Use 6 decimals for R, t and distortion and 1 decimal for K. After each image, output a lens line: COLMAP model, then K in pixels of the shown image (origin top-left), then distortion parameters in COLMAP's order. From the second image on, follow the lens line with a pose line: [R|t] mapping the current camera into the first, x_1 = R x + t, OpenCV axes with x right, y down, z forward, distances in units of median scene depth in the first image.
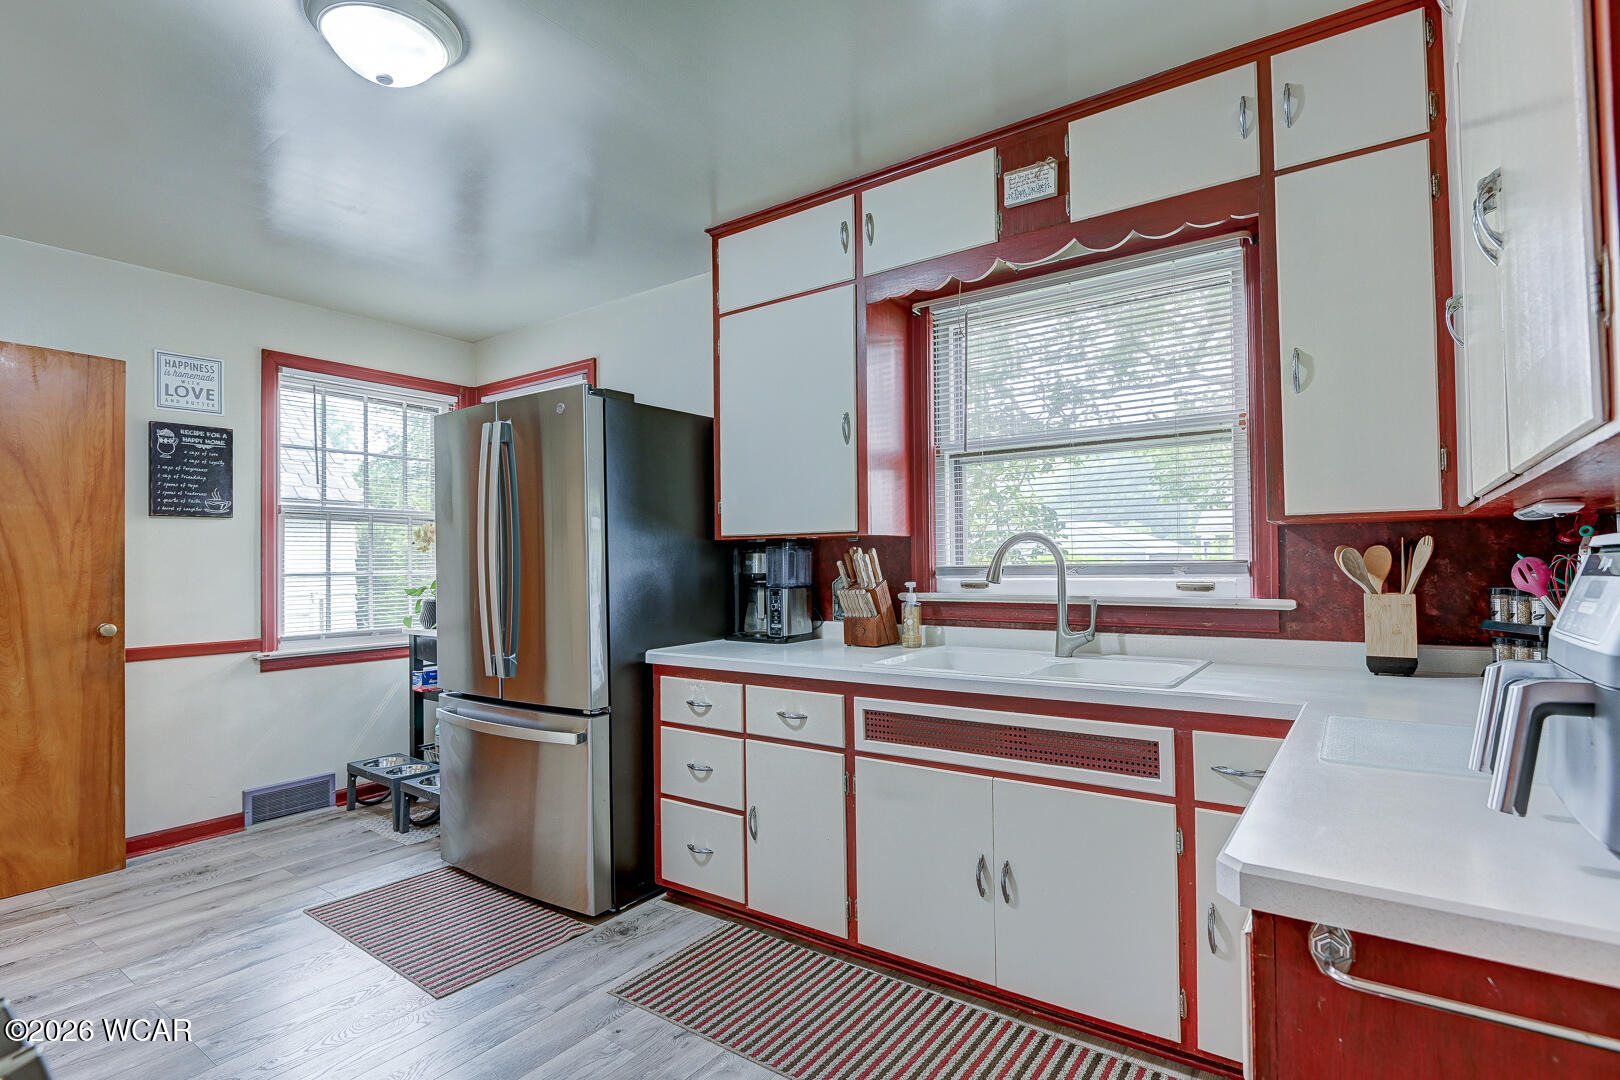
lens RADIAL K [[791.8, 0, 801.7], [0, 791.8, 546.9], [0, 0, 1]] dist [-0.002417, 0.000008]
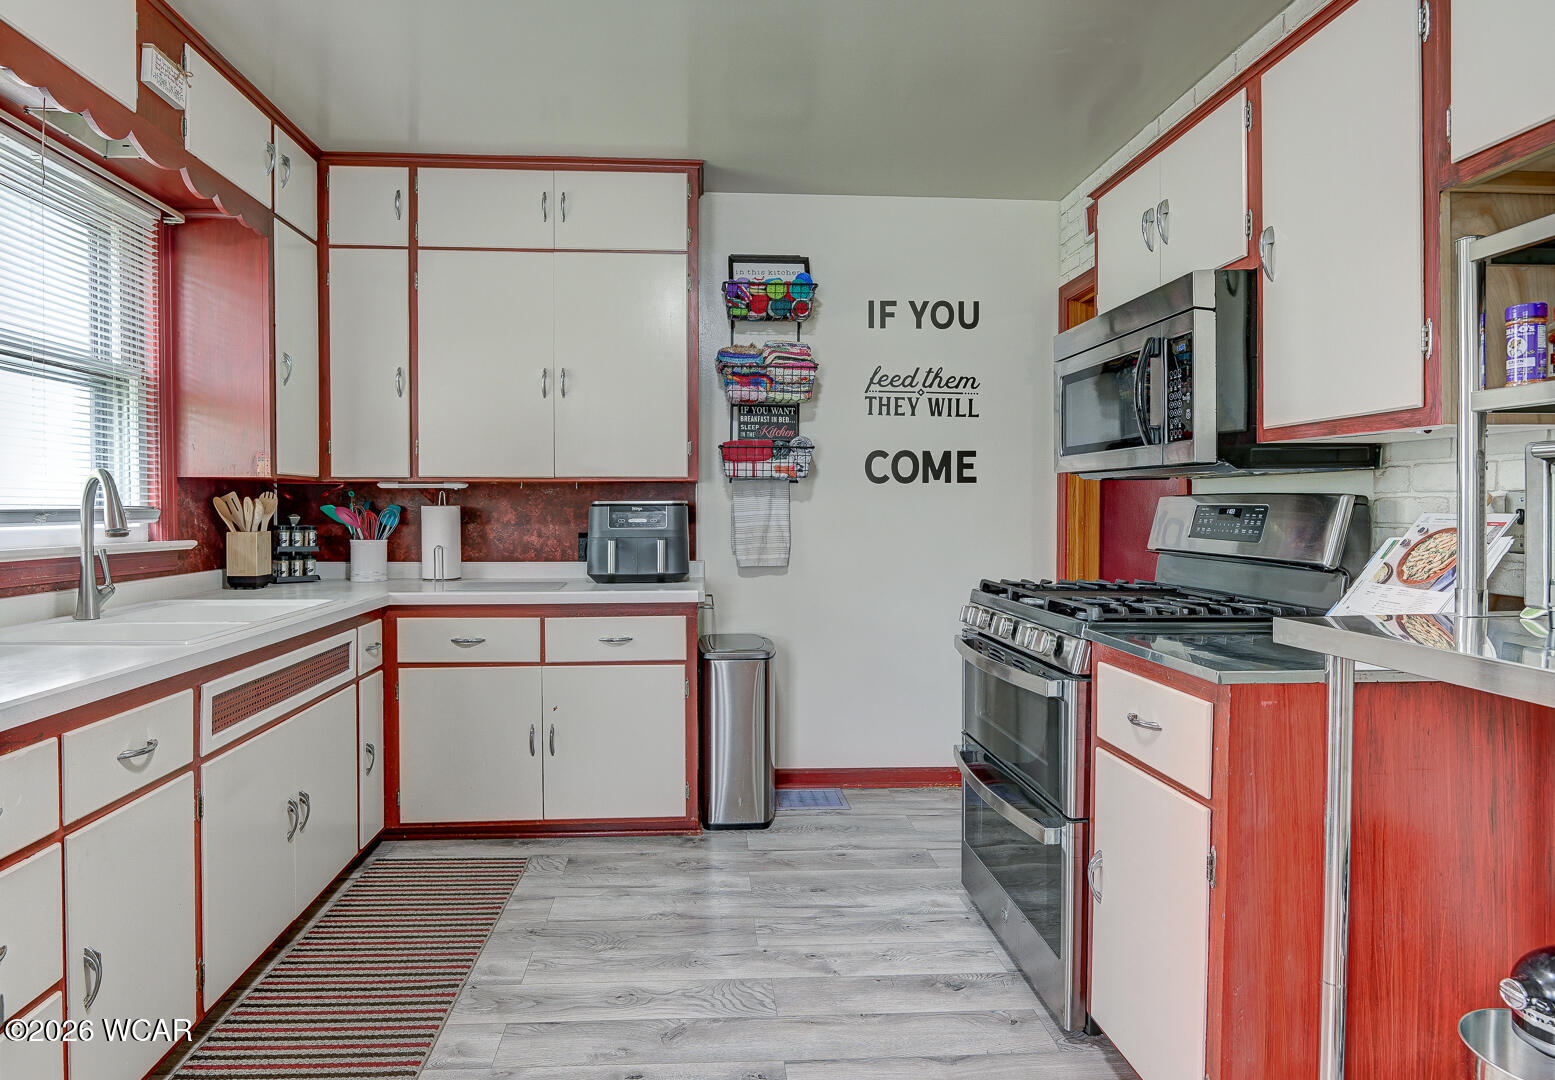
lens RADIAL K [[866.1, 0, 751.4], [0, 866.1, 525.6], [0, 0, 1]] dist [-0.012506, -0.005599]
pose [[-0.646245, -0.002570, 0.763126, -0.793962], [-0.008275, 0.999959, -0.003640, 0.036384], [-0.763085, -0.008667, -0.646240, 1.027617]]
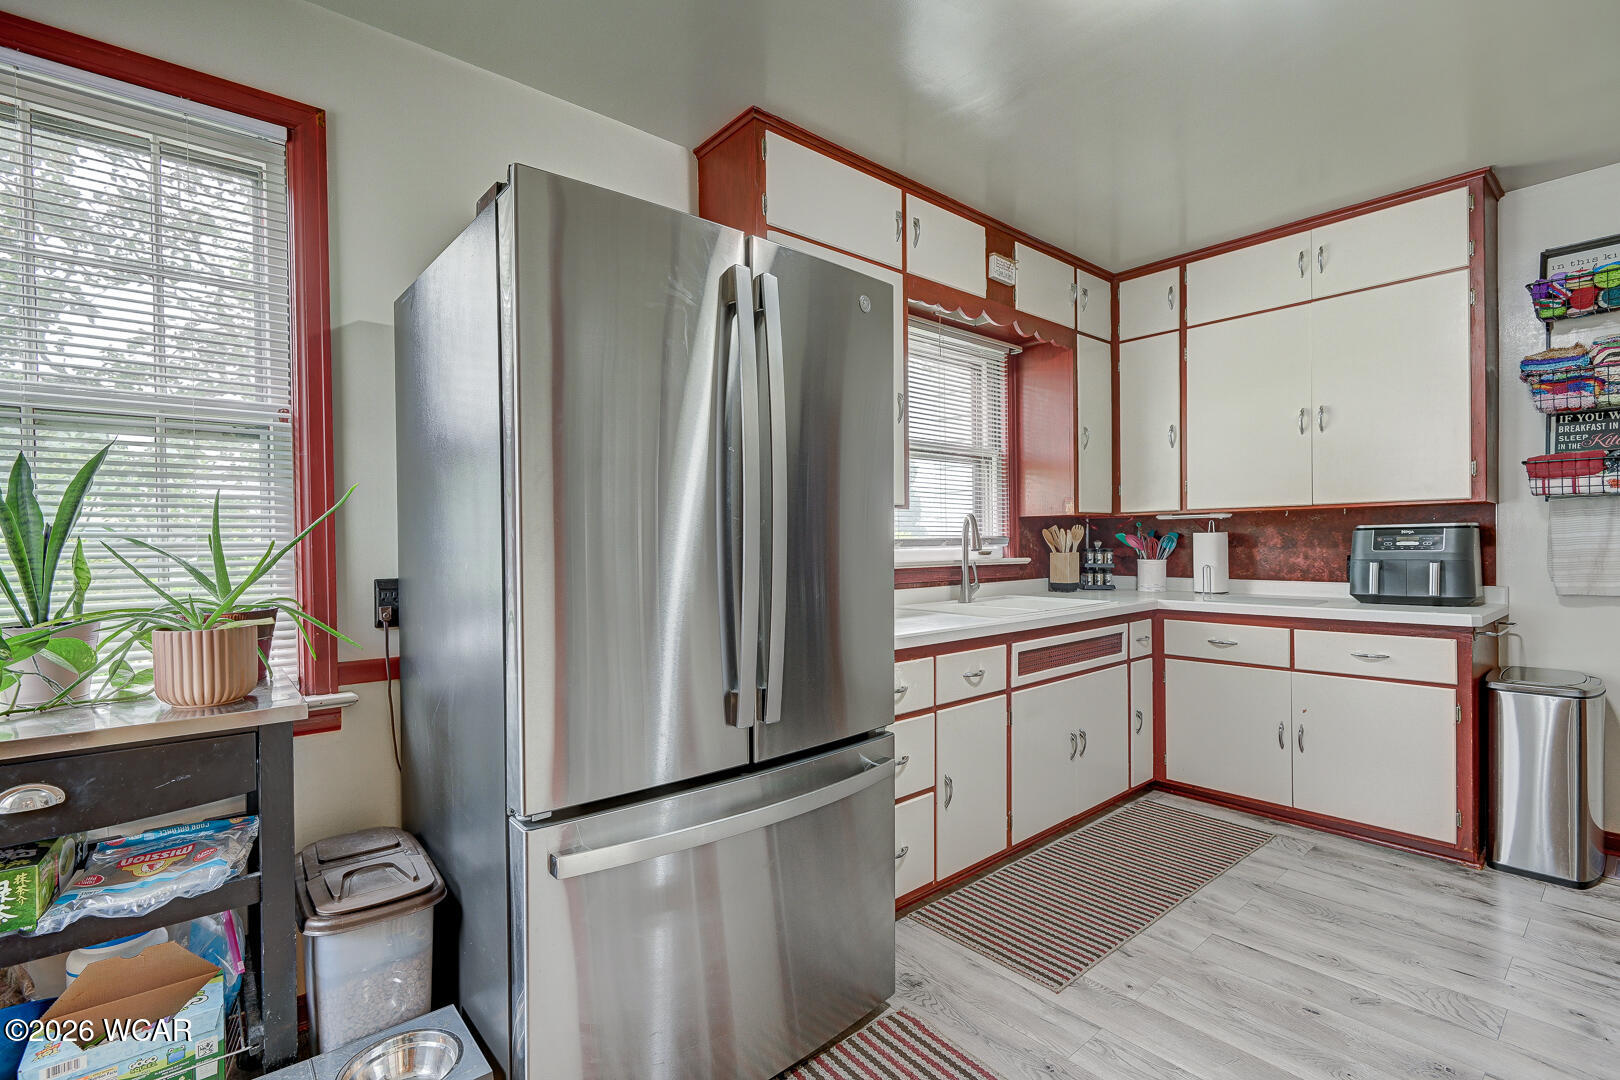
lens RADIAL K [[747.4, 0, 805.5], [0, 747.4, 547.0], [0, 0, 1]] dist [-0.001650, -0.000524]
pose [[0.219492, 0.003572, 0.975608, -1.014486], [-0.011190, 0.999937, -0.001144, 0.042466], [-0.975550, -0.010666, 0.219518, 0.963972]]
